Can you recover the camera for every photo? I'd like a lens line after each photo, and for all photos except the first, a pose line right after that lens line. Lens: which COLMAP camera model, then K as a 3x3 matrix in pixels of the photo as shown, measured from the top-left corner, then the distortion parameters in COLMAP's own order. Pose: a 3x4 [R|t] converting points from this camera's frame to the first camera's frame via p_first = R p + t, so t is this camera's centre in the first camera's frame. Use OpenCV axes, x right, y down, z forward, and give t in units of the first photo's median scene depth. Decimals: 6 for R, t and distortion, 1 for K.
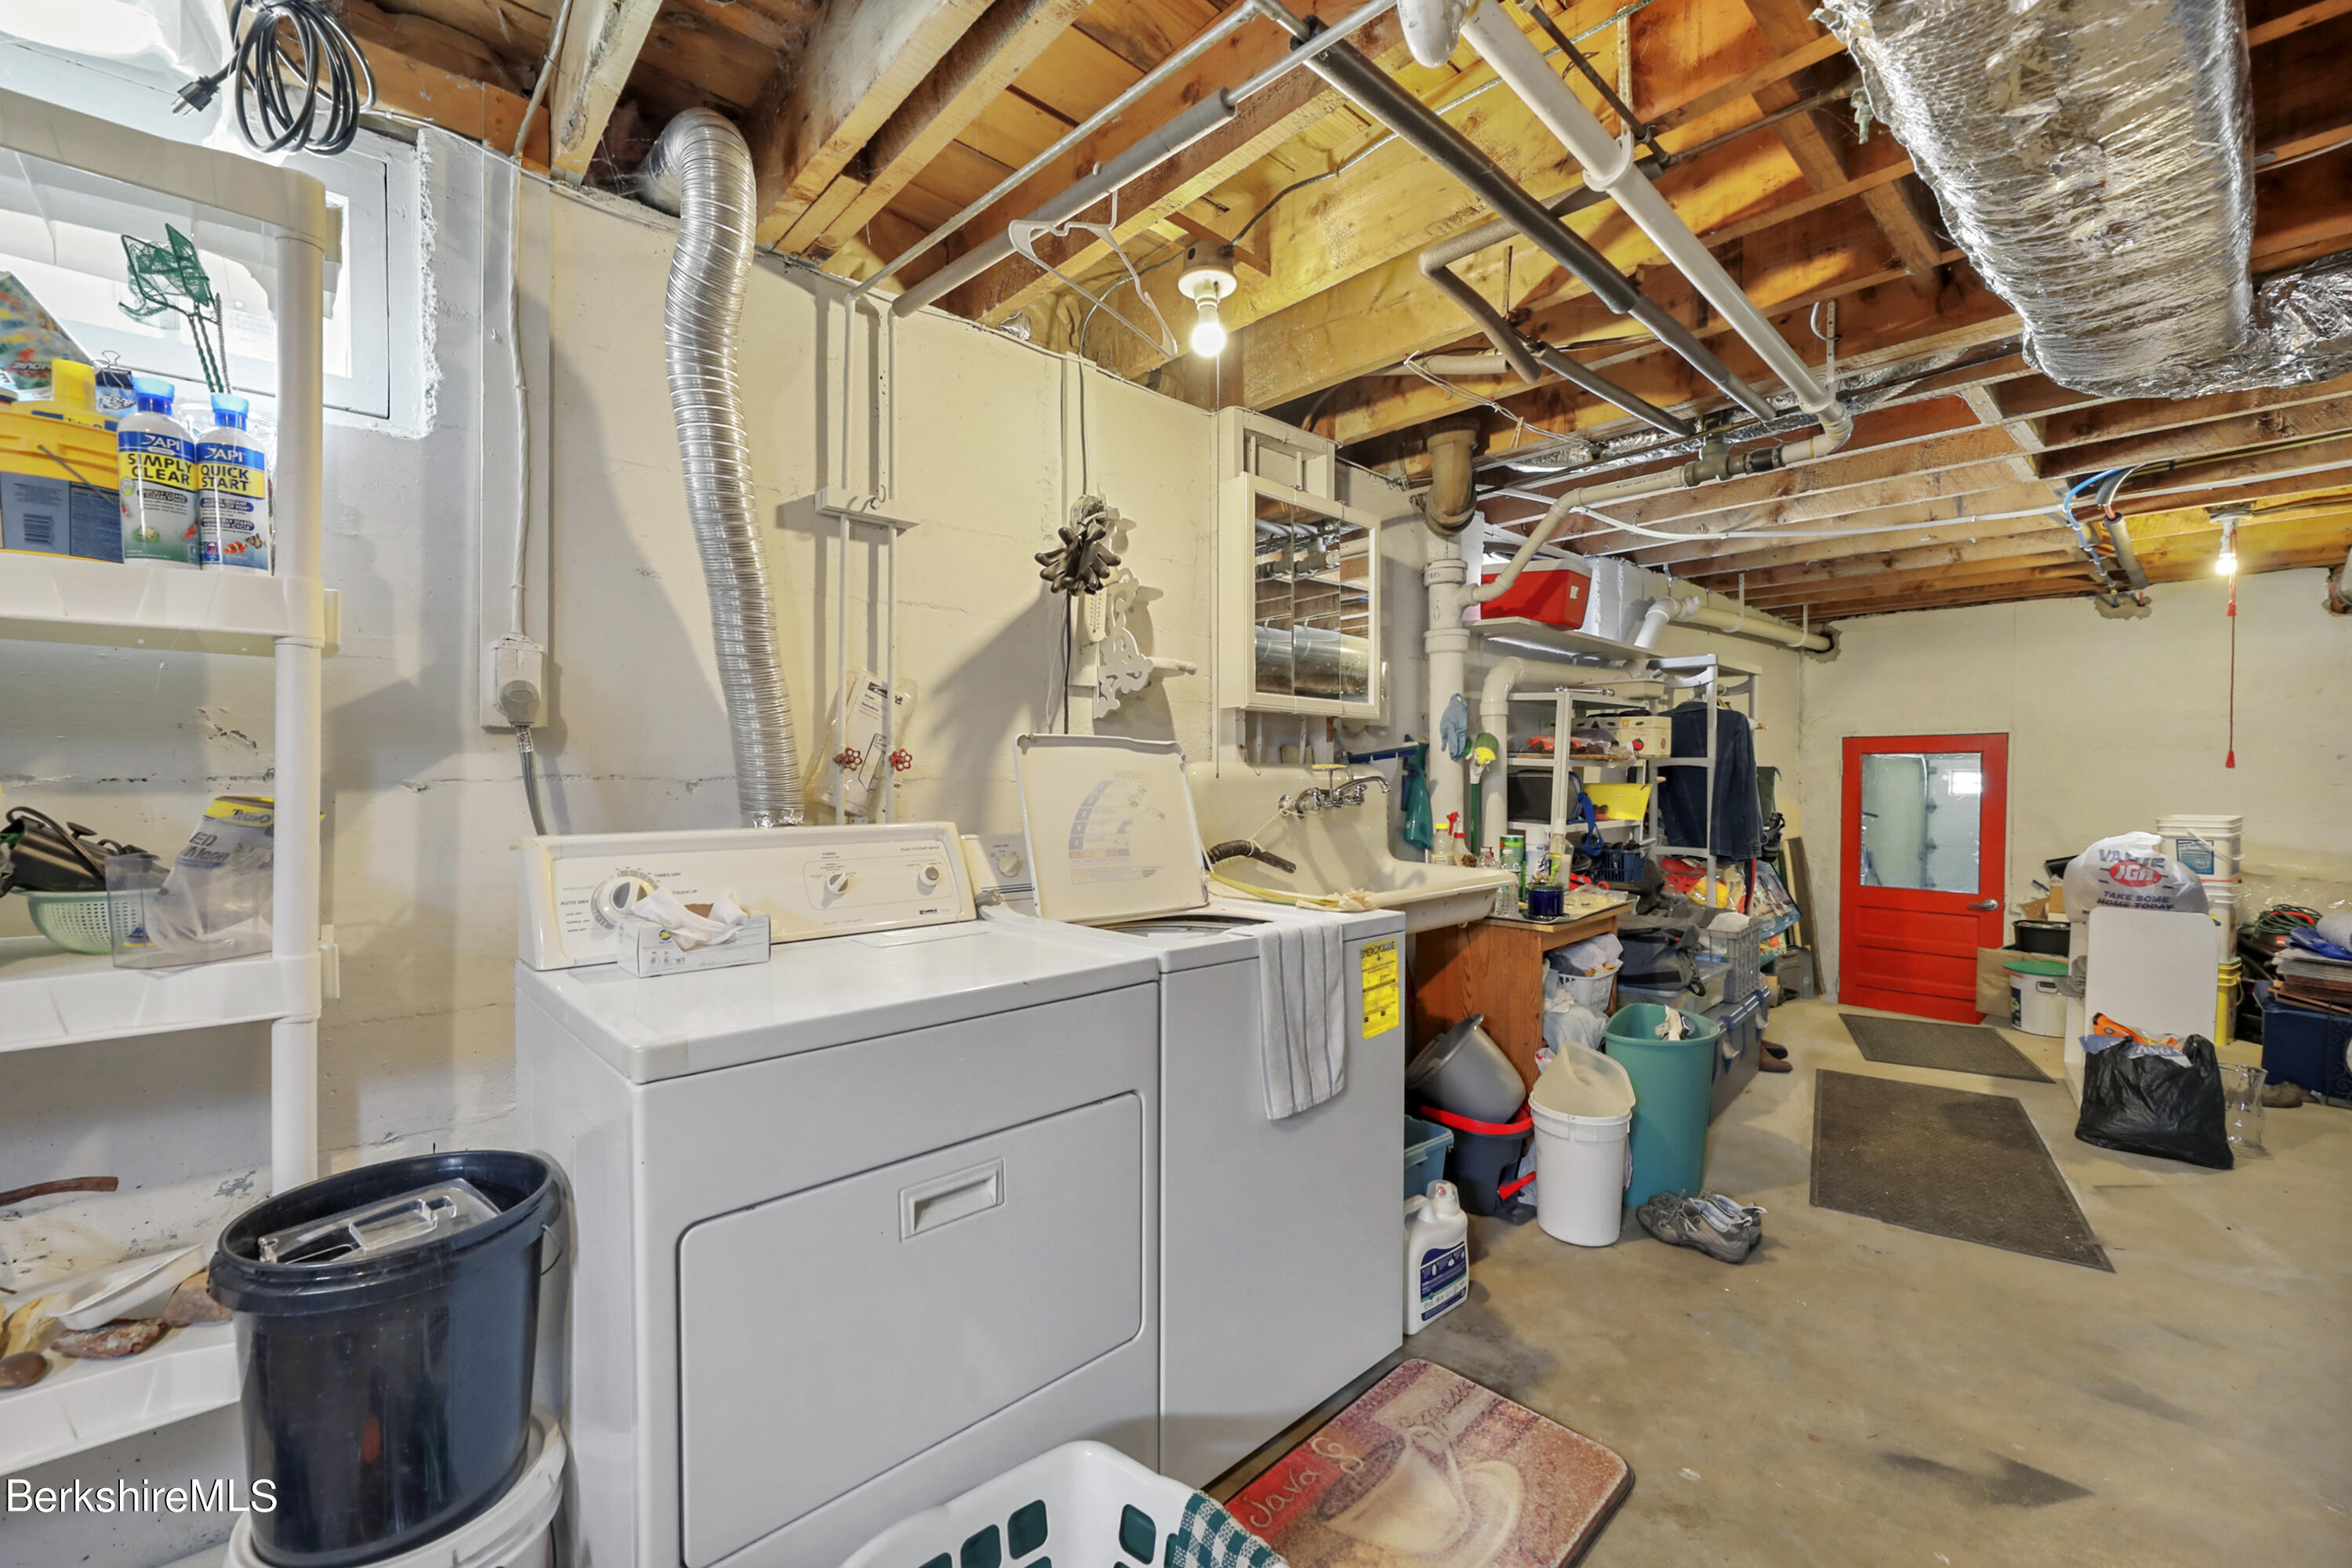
lens RADIAL K [[965.1, 0, 1159.7], [0, 965.1, 795.8], [0, 0, 1]] dist [-0.000652, -0.000207]
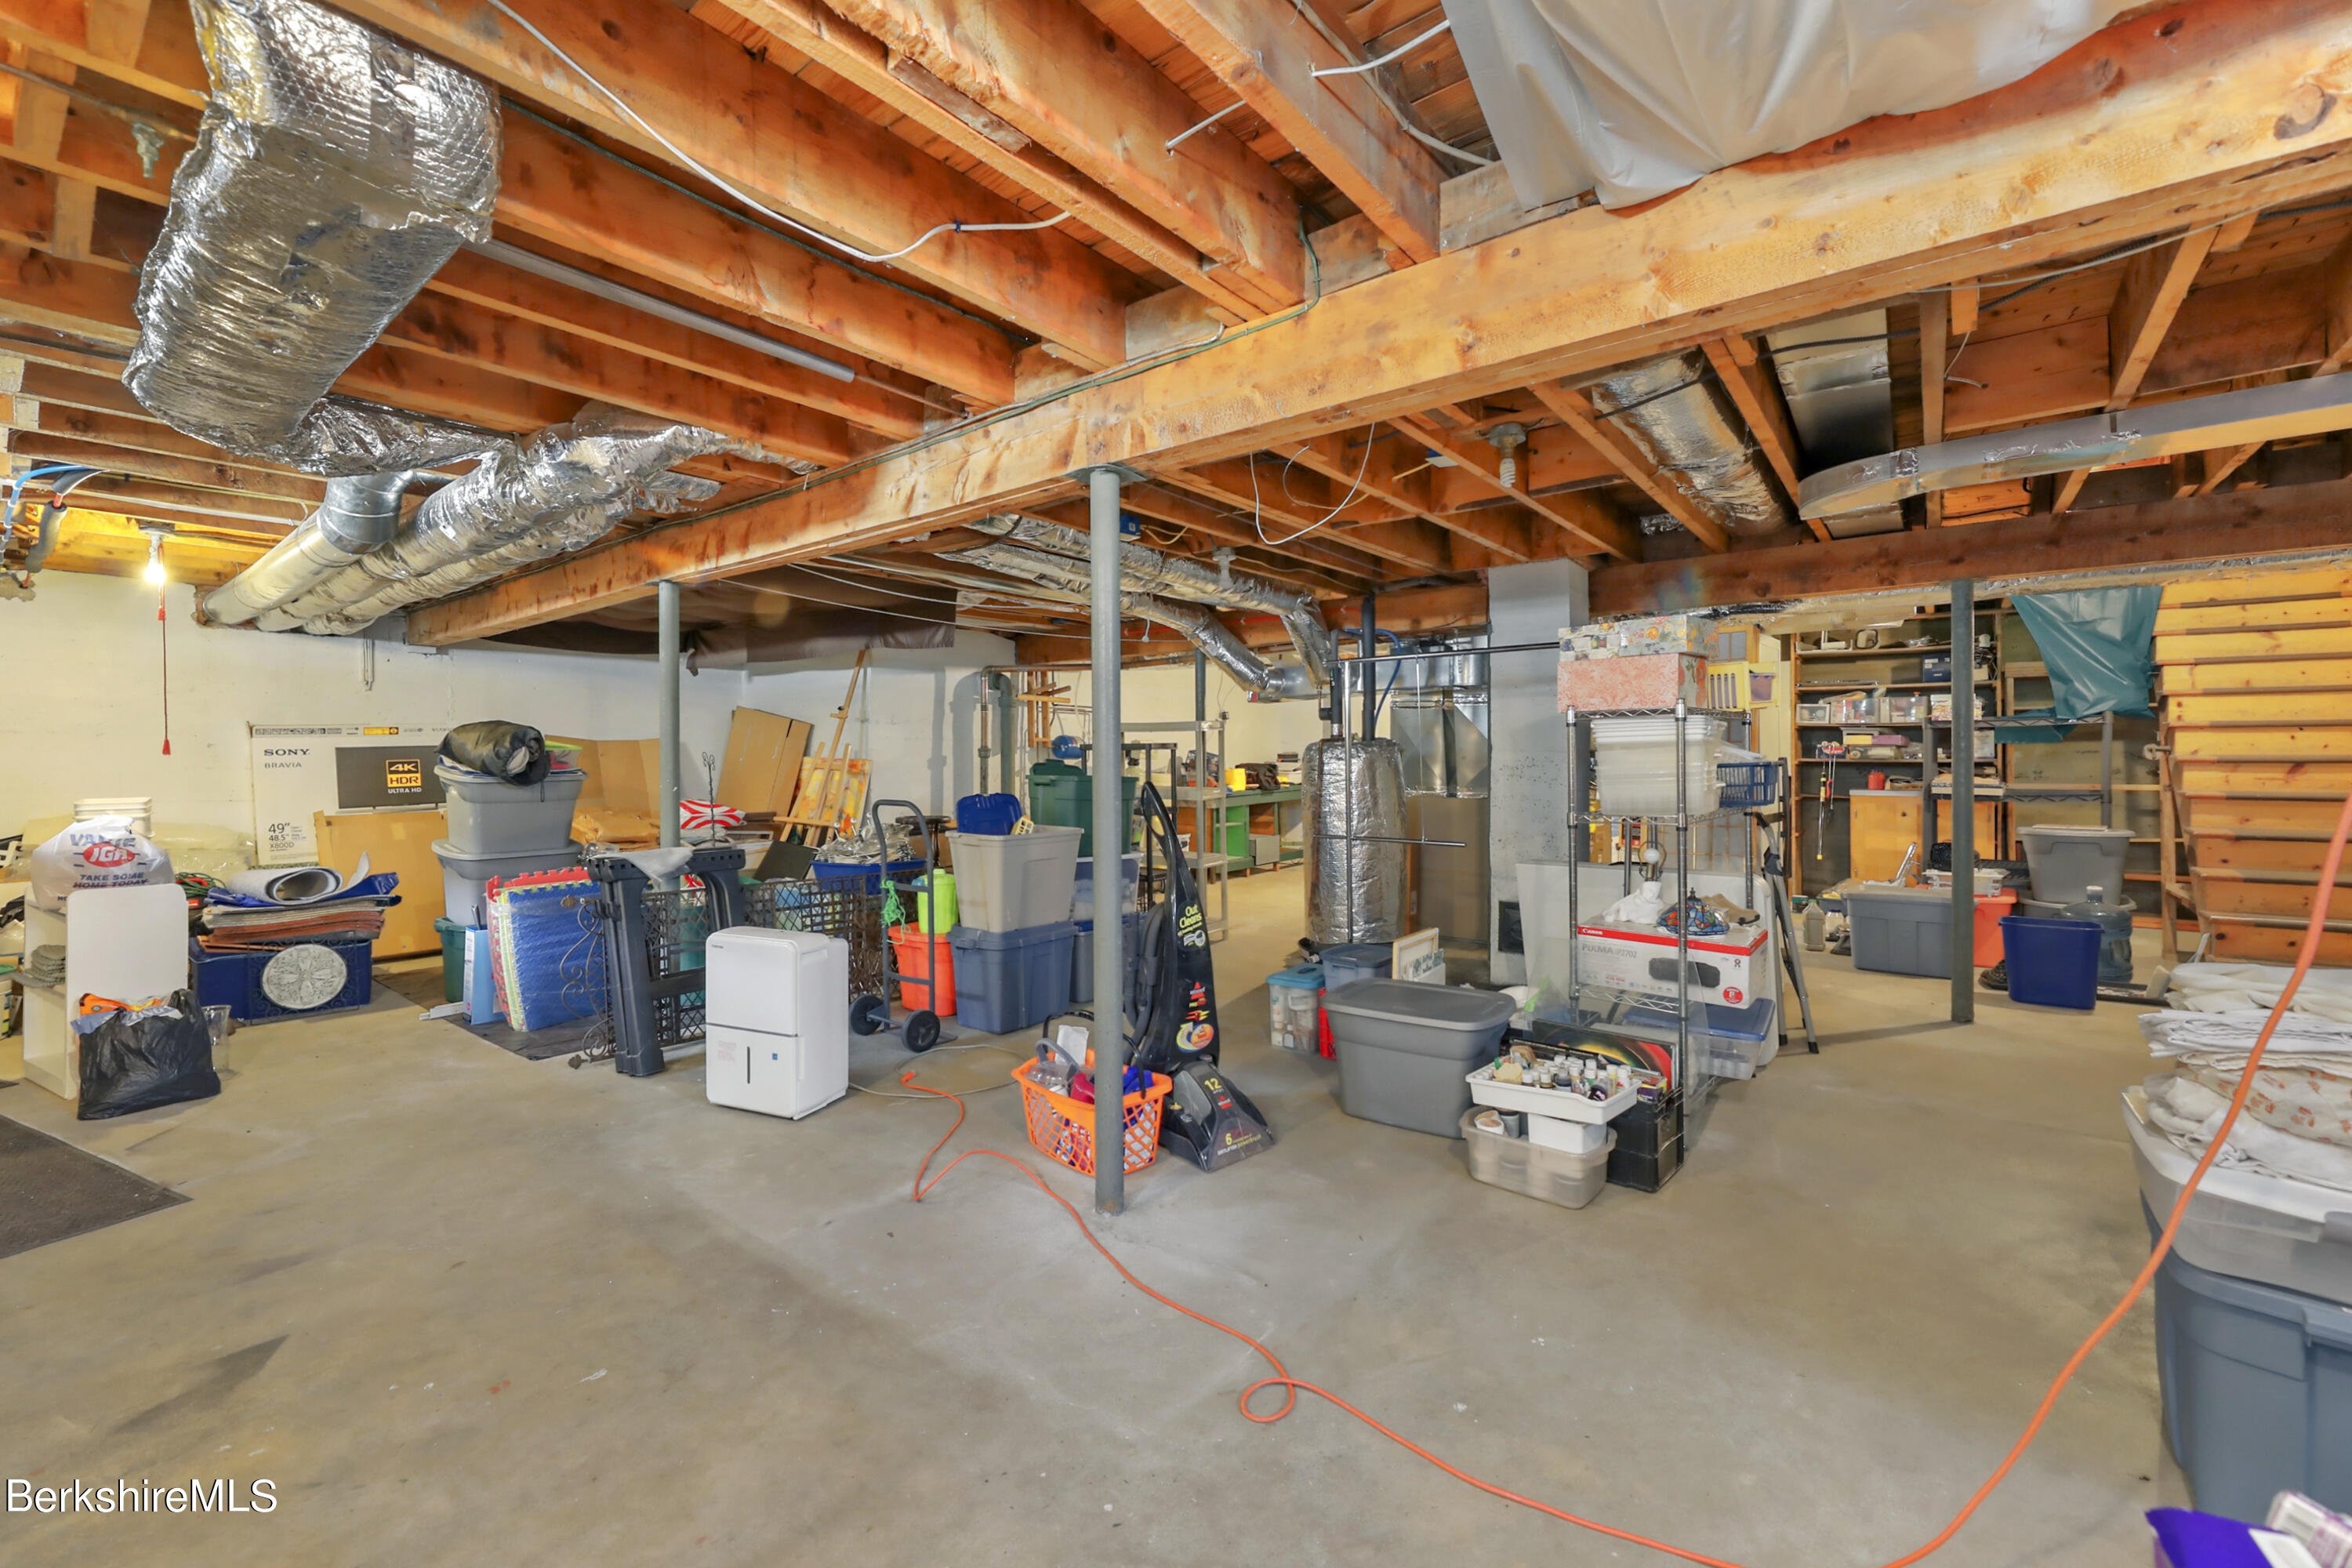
lens RADIAL K [[965.1, 0, 1164.4], [0, 965.1, 766.8], [0, 0, 1]] dist [-0.000652, -0.000207]
pose [[-0.162131, -0.008036, 0.986737, -0.226115], [0.022791, 0.999670, 0.011886, -0.001800], [-0.986506, 0.024416, -0.161894, 0.030774]]
